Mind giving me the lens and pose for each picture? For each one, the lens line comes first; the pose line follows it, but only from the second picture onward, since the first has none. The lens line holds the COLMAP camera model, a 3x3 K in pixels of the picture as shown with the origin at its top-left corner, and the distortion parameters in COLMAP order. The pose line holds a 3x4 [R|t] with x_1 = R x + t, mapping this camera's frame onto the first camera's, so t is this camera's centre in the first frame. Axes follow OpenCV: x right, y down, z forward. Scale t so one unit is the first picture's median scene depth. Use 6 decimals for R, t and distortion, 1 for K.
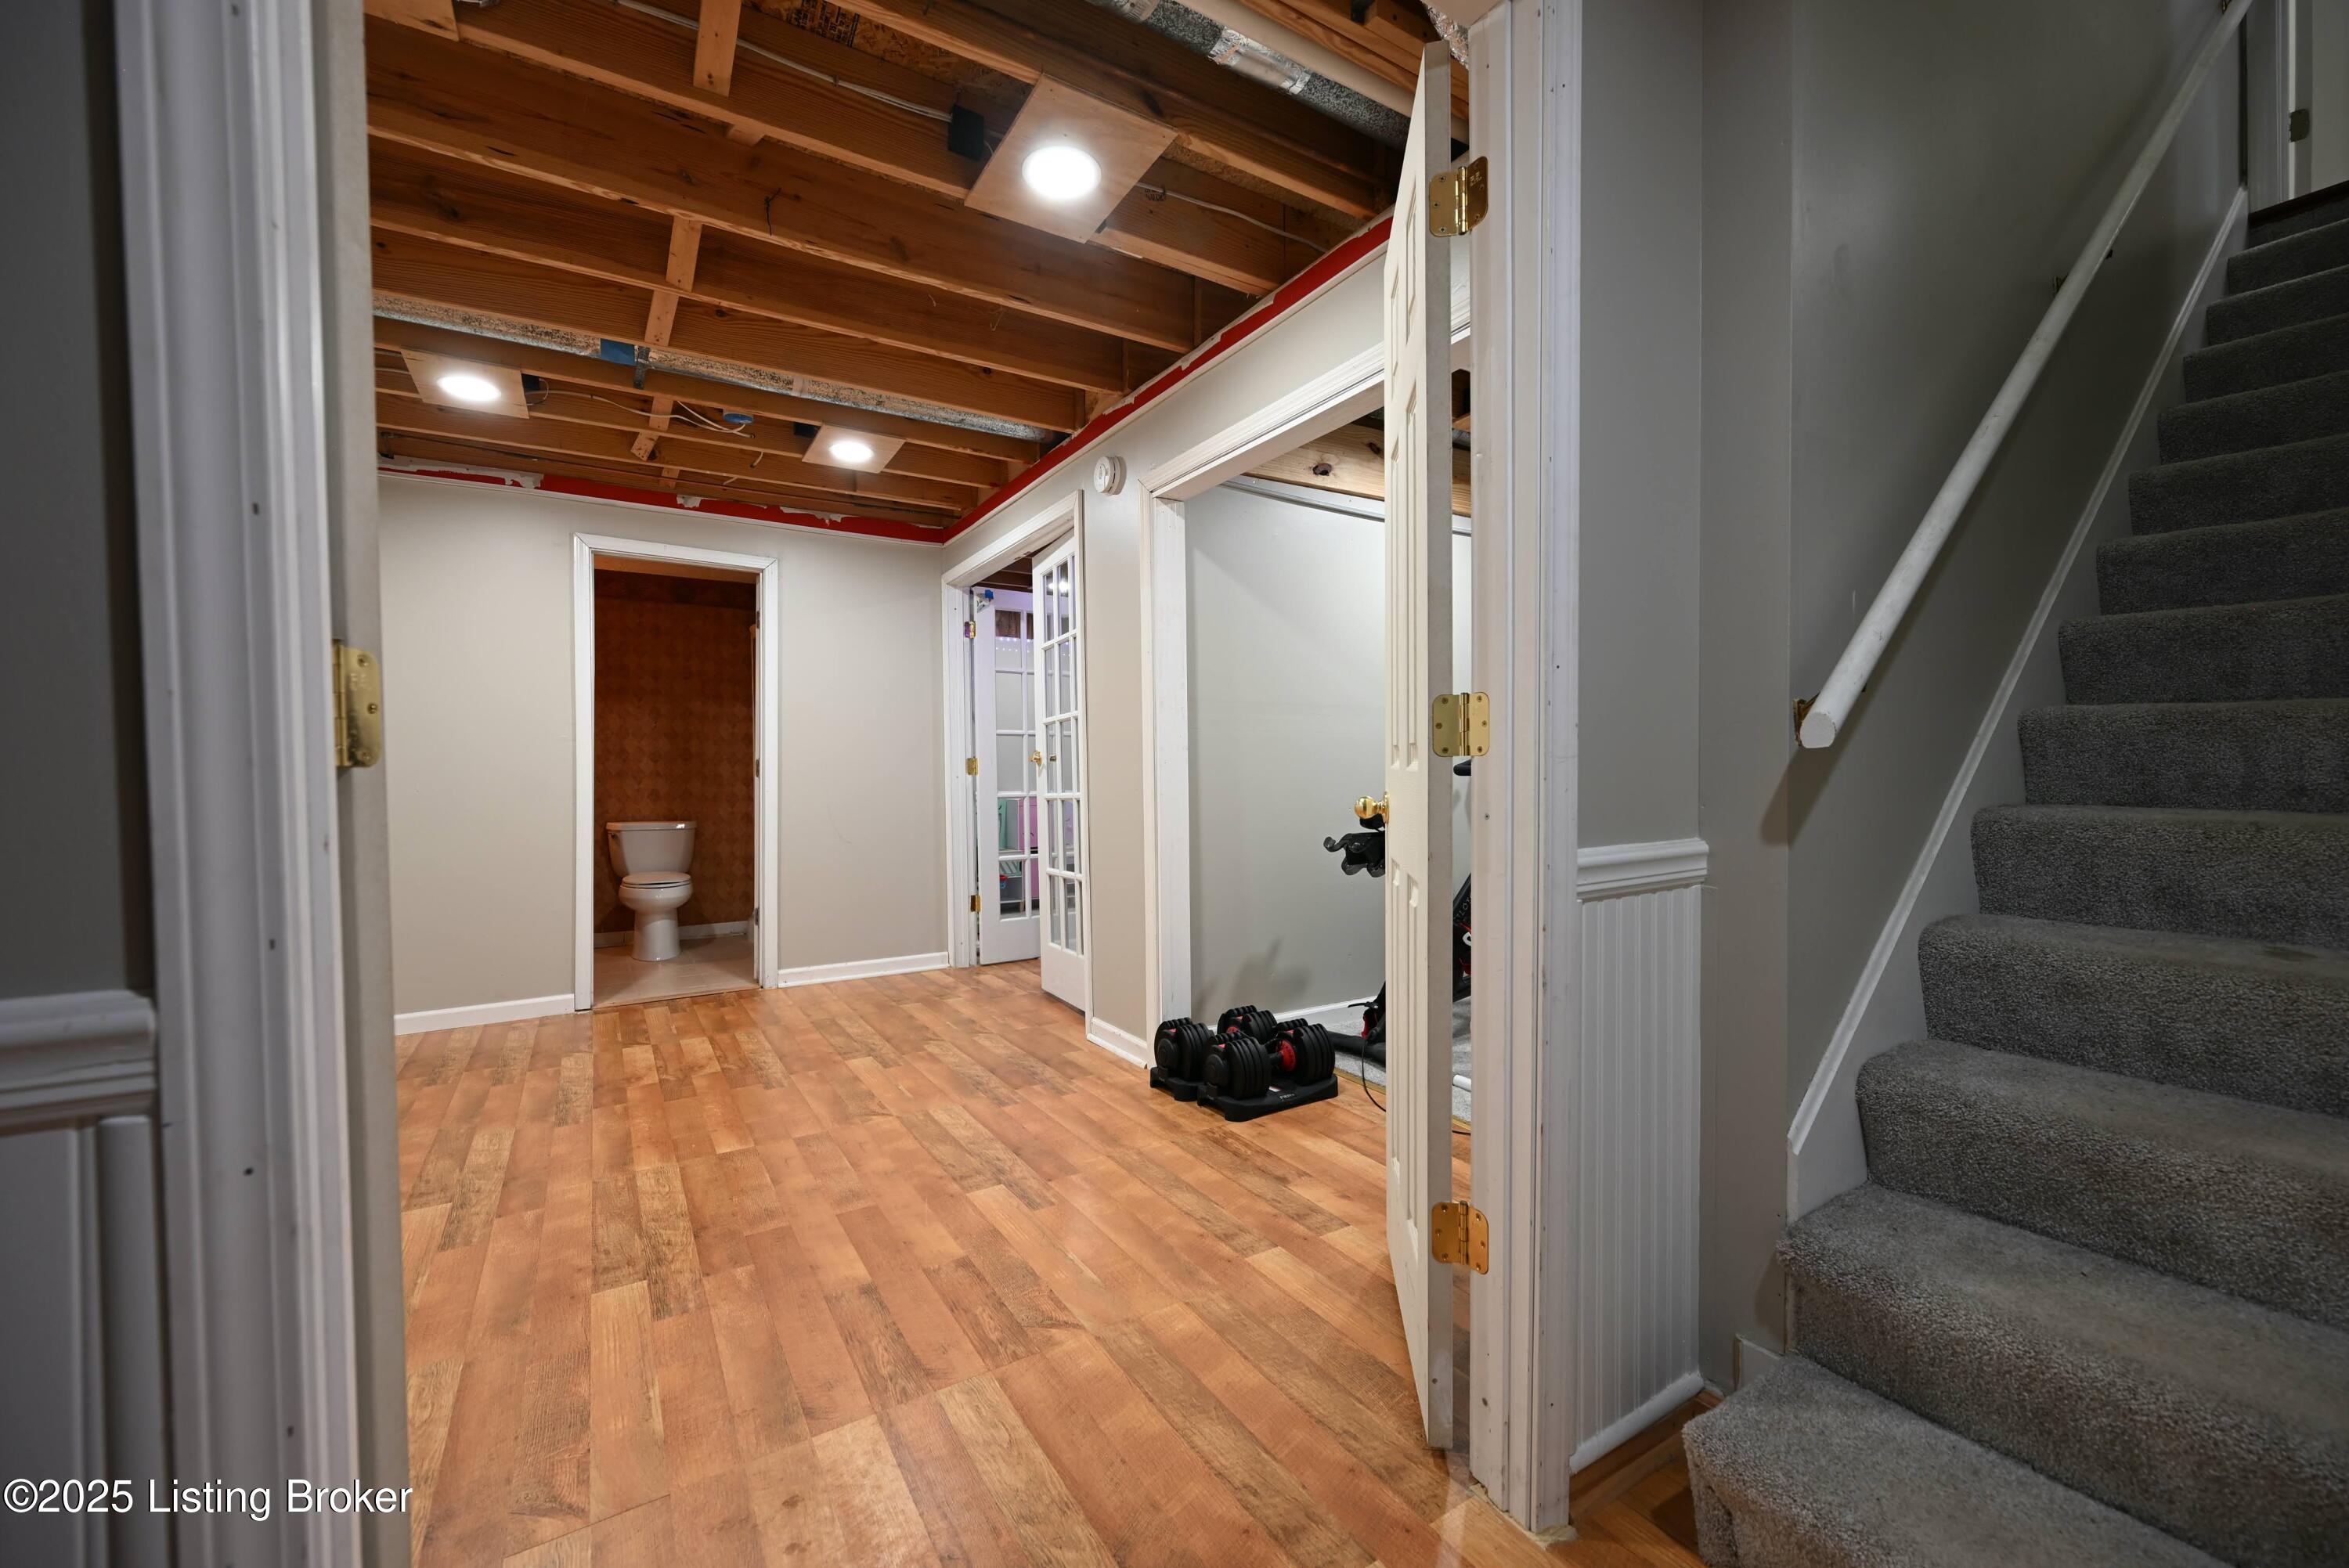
lens RADIAL K [[916.7, 0, 1167.6], [0, 916.7, 780.3], [0, 0, 1]] dist [-0.000738, 0.000750]
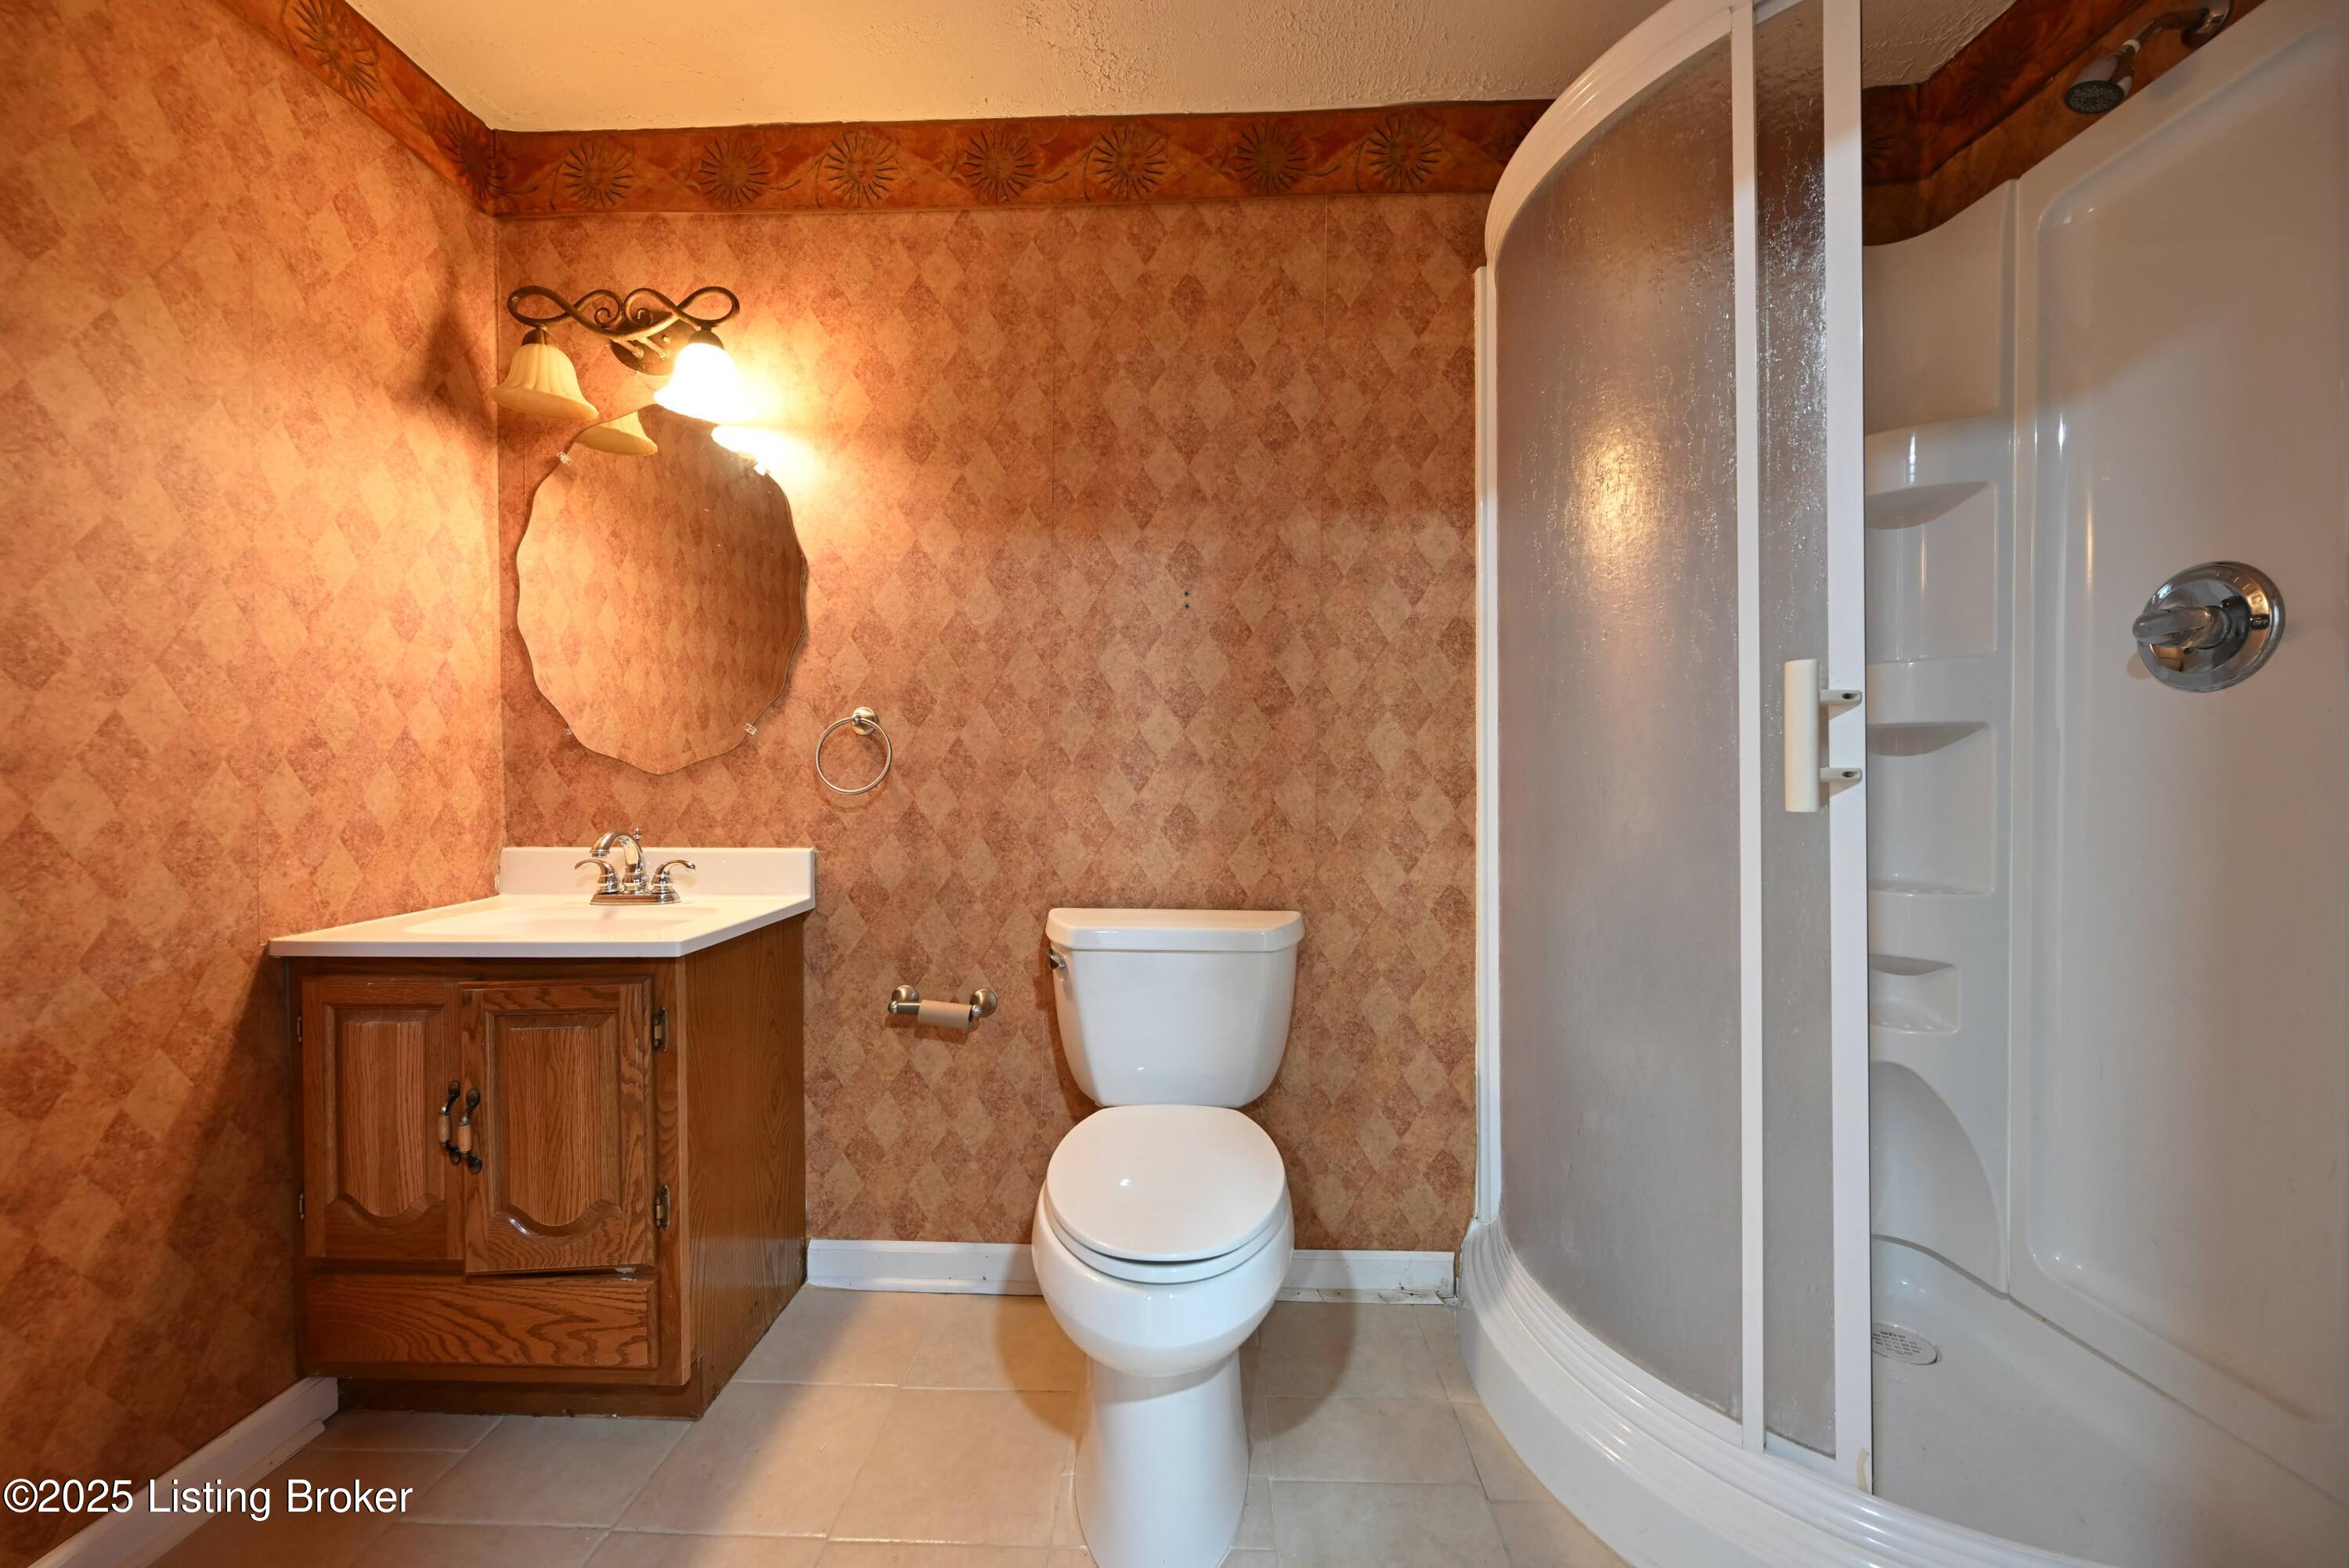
lens RADIAL K [[916.7, 0, 1169.2], [0, 916.7, 776.6], [0, 0, 1]] dist [-0.000738, 0.000750]
pose [[0.836810, 0.008265, -0.547431, -0.387599], [-0.007453, 0.999965, 0.003704, -0.001132], [0.547443, 0.000981, 0.836843, 0.727123]]
